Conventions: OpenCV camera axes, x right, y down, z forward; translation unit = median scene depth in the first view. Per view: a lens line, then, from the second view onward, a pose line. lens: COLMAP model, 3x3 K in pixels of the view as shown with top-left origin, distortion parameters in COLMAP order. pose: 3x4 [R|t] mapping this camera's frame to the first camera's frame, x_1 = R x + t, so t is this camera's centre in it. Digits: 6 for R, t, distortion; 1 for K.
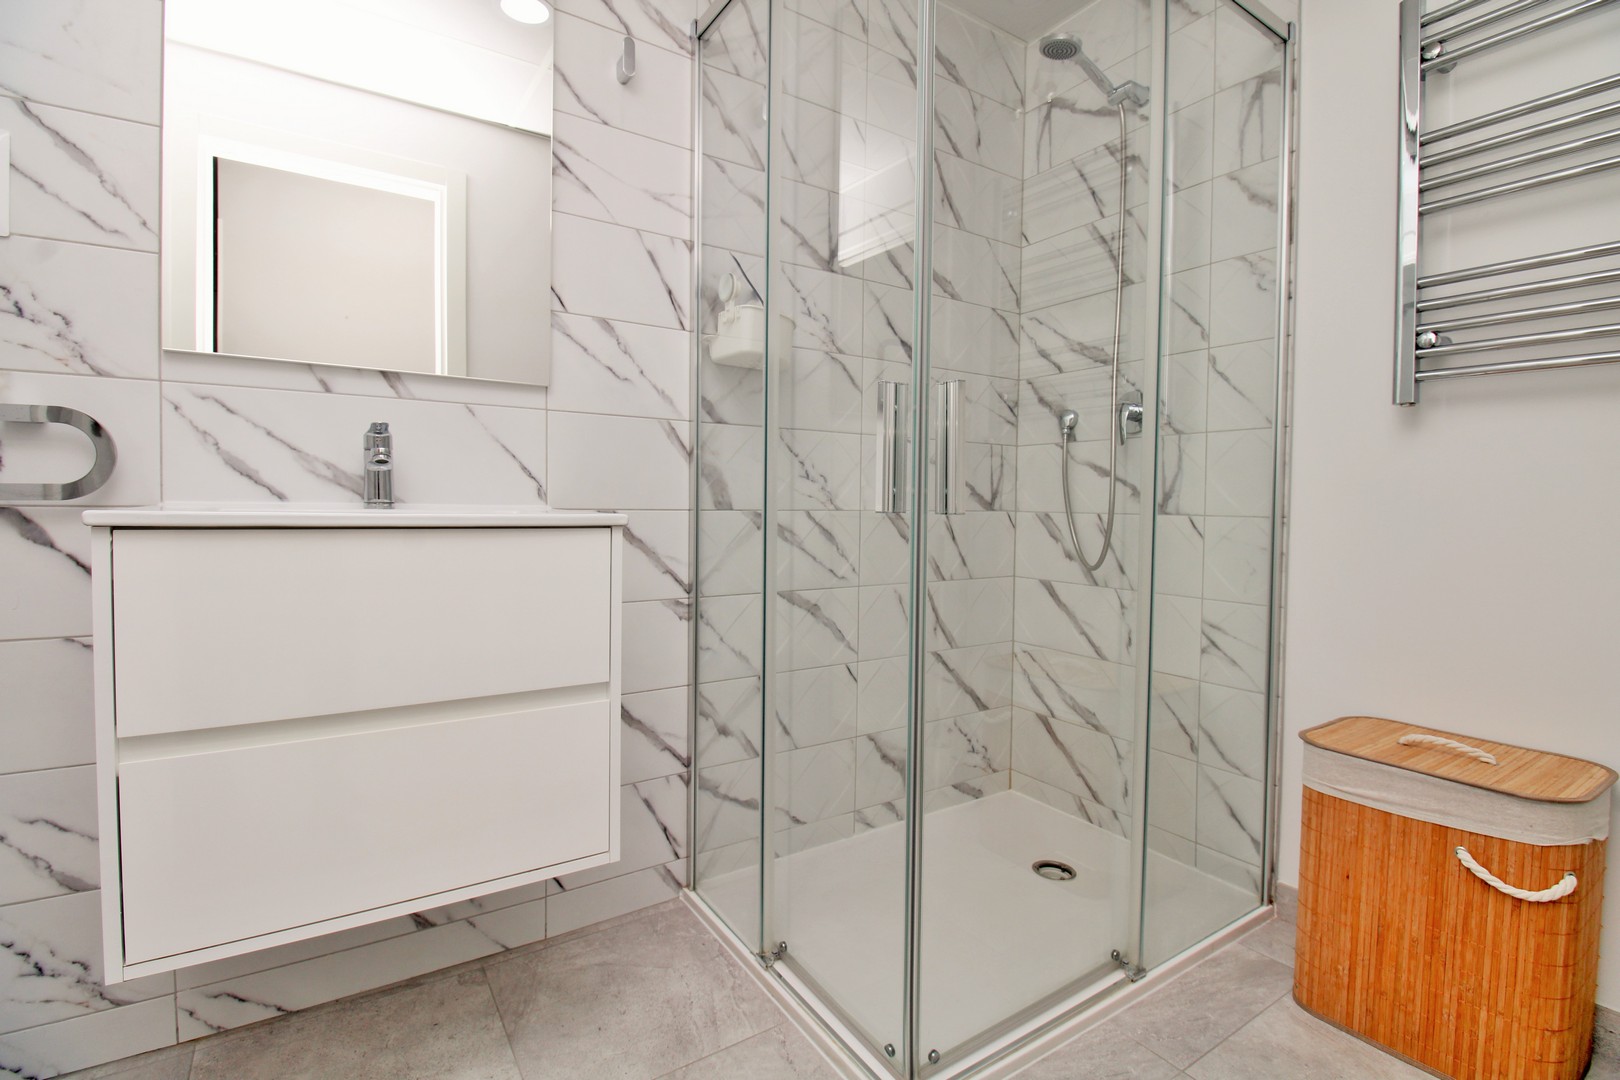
lens RADIAL K [[769.9, 0, 815.6], [0, 769.9, 524.6], [0, 0, 1]] dist [-0.000641, -0.013598]
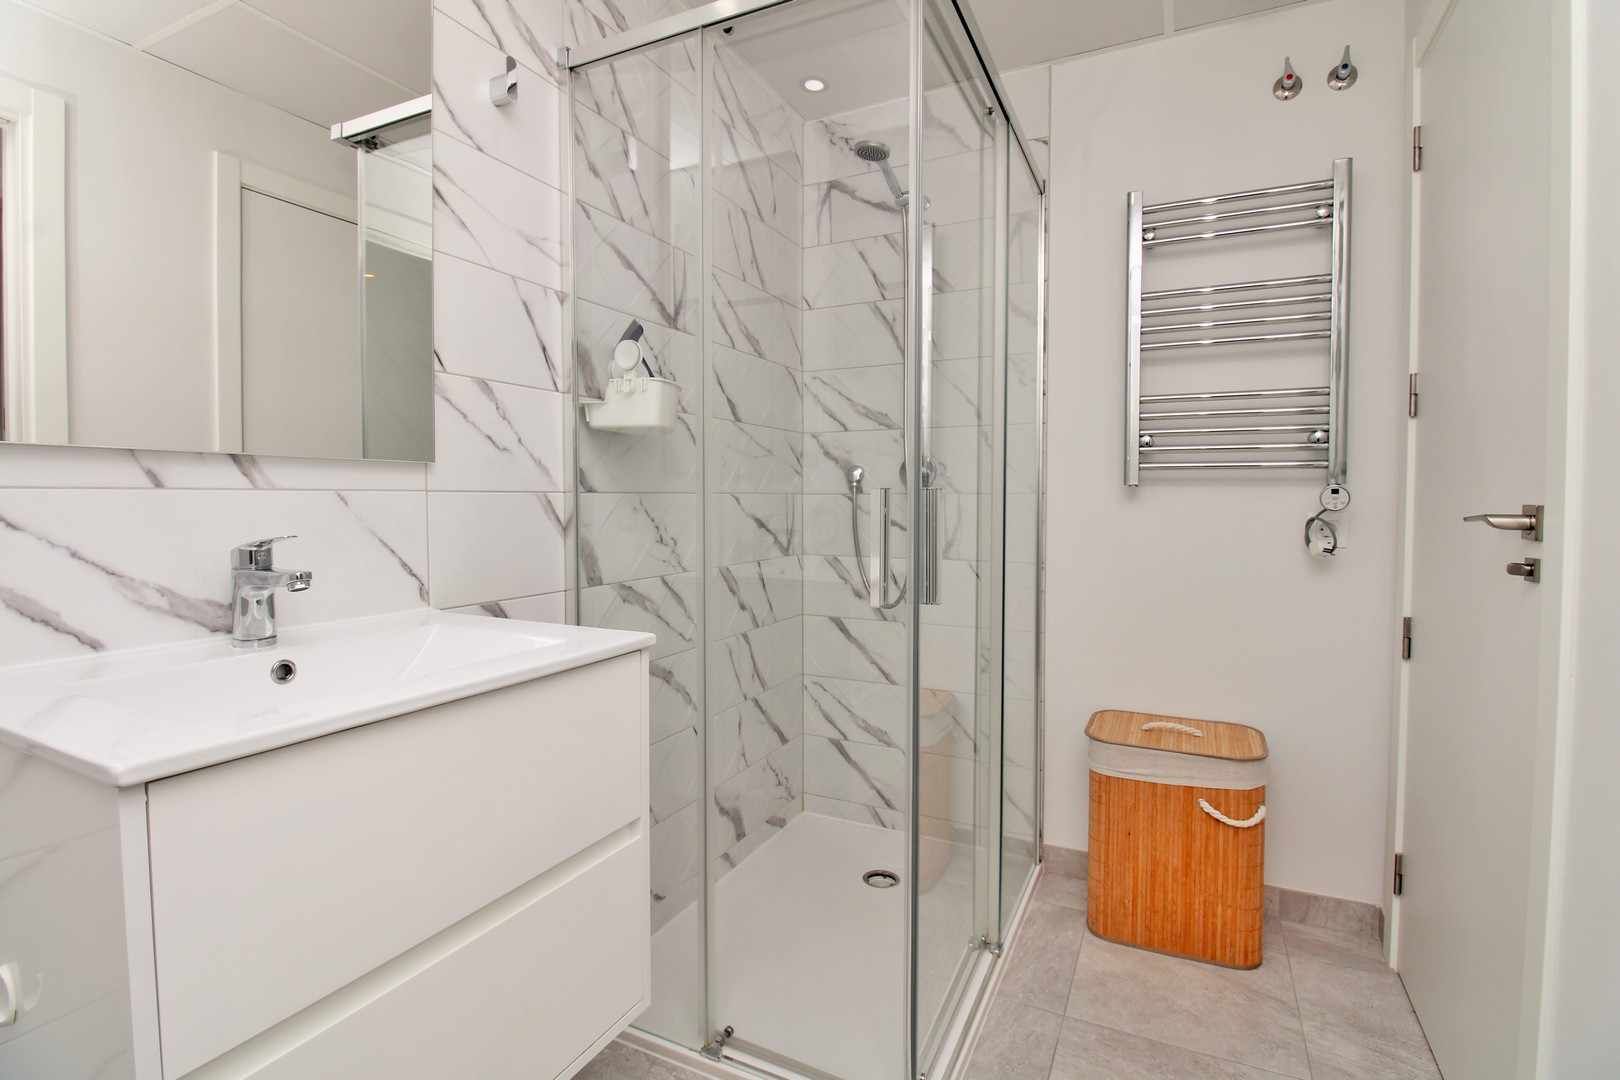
lens RADIAL K [[788.5, 0, 813.5], [0, 788.5, 517.9], [0, 0, 1]] dist [0.001603, -0.014131]
pose [[0.855085, -0.028871, 0.517683, -0.411251], [0.024718, 0.999583, 0.014919, -0.116593], [-0.517898, 0.000039, 0.855443, 0.063817]]
